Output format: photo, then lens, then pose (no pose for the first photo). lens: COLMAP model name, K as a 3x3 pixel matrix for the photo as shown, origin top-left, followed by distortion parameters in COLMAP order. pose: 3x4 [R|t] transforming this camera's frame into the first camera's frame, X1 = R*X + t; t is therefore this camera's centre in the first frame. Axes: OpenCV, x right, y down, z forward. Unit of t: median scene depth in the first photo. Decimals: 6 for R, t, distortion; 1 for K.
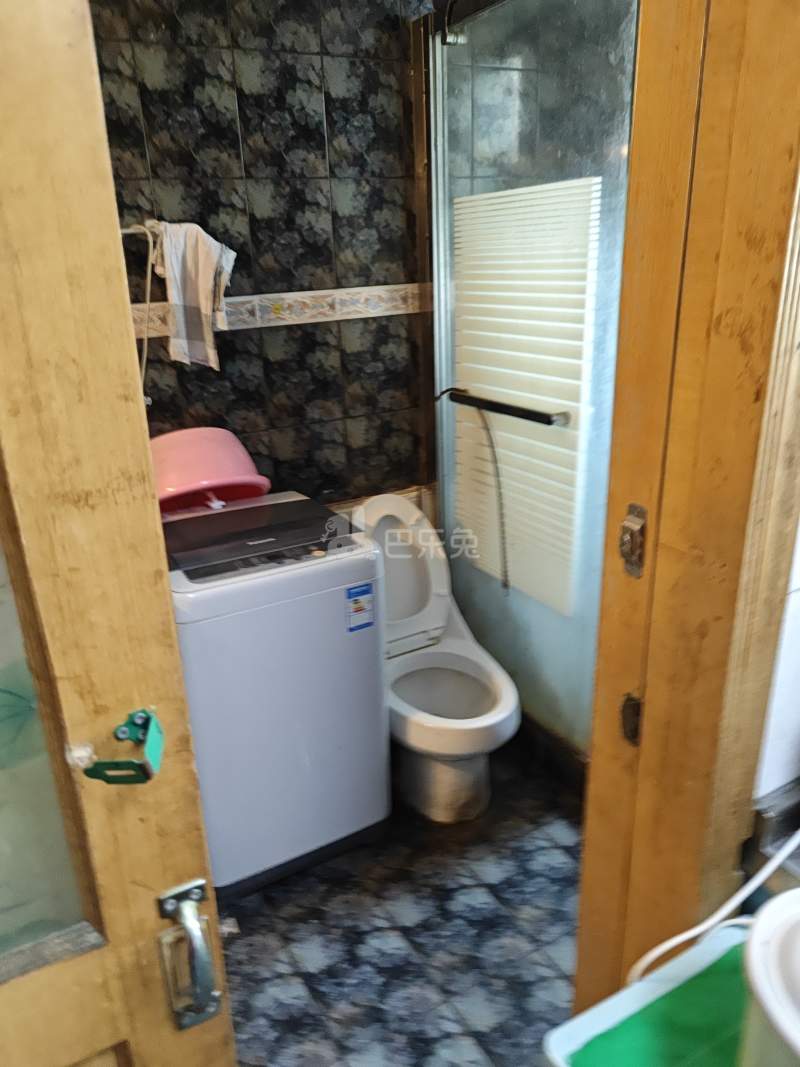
lens RADIAL K [[749.6, 0, 375.3], [0, 749.6, 537.7], [0, 0, 1]] dist [0.001750, 0.004162]
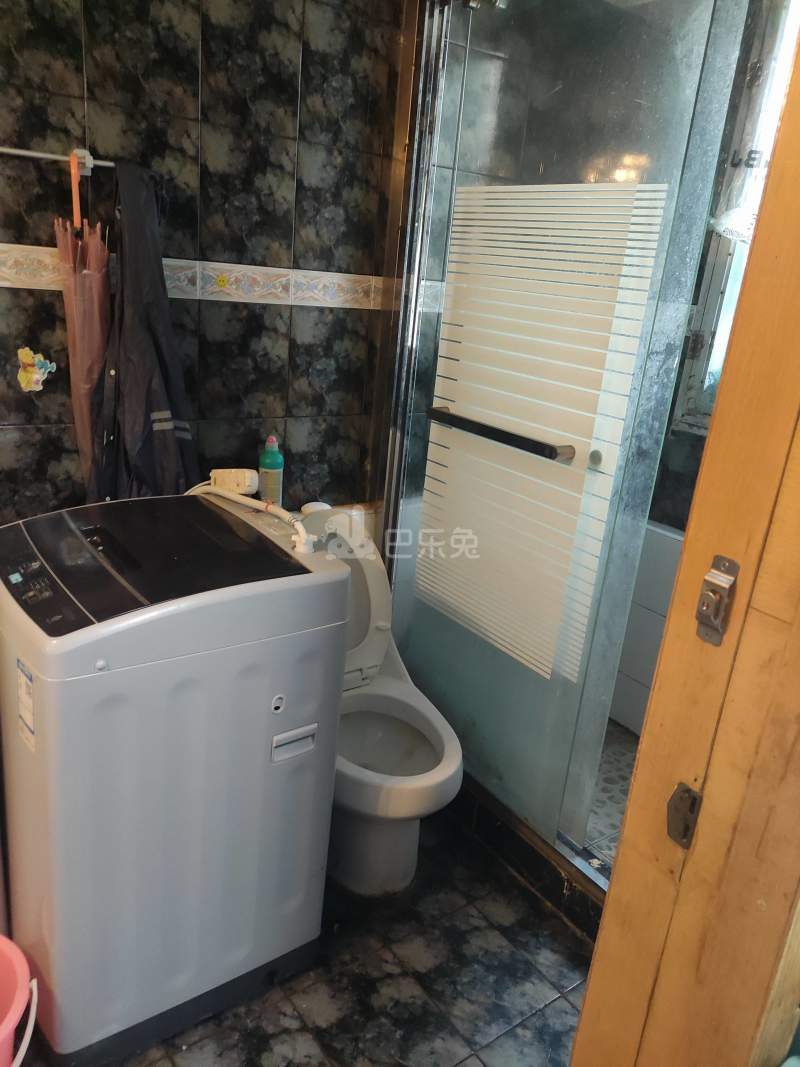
lens RADIAL K [[791.0, 0, 400.0], [0, 791.0, 533.5], [0, 0, 1]] dist [0.047938, -0.043781]
pose [[0.981736, 0.090445, 0.167371, -0.061359], [-0.085429, 0.995659, -0.036948, -0.002752], [-0.169986, 0.021974, 0.985201, 0.083637]]
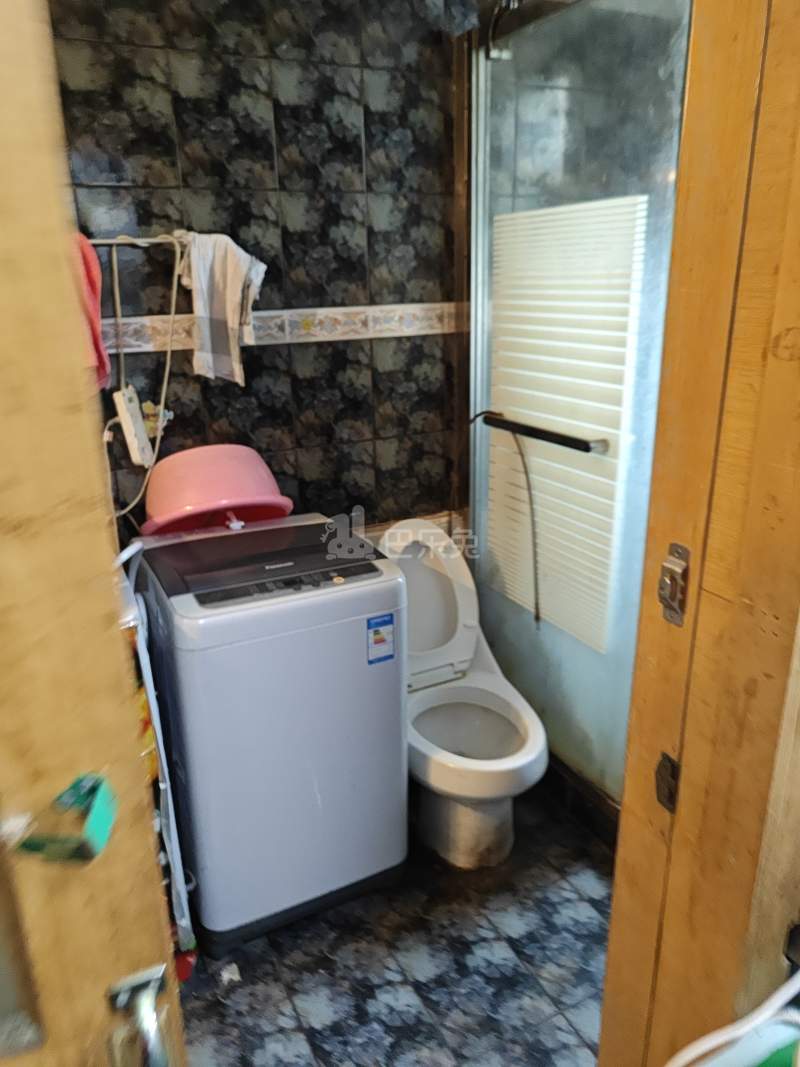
lens RADIAL K [[754.2, 0, 397.0], [0, 754.2, 540.1], [0, 0, 1]] dist [-0.002288, 0.001319]
pose [[0.999343, 0.030837, -0.019055, 0.012061], [-0.031319, 0.999184, -0.025491, -0.006362], [0.018253, 0.026071, 0.999493, 0.038750]]
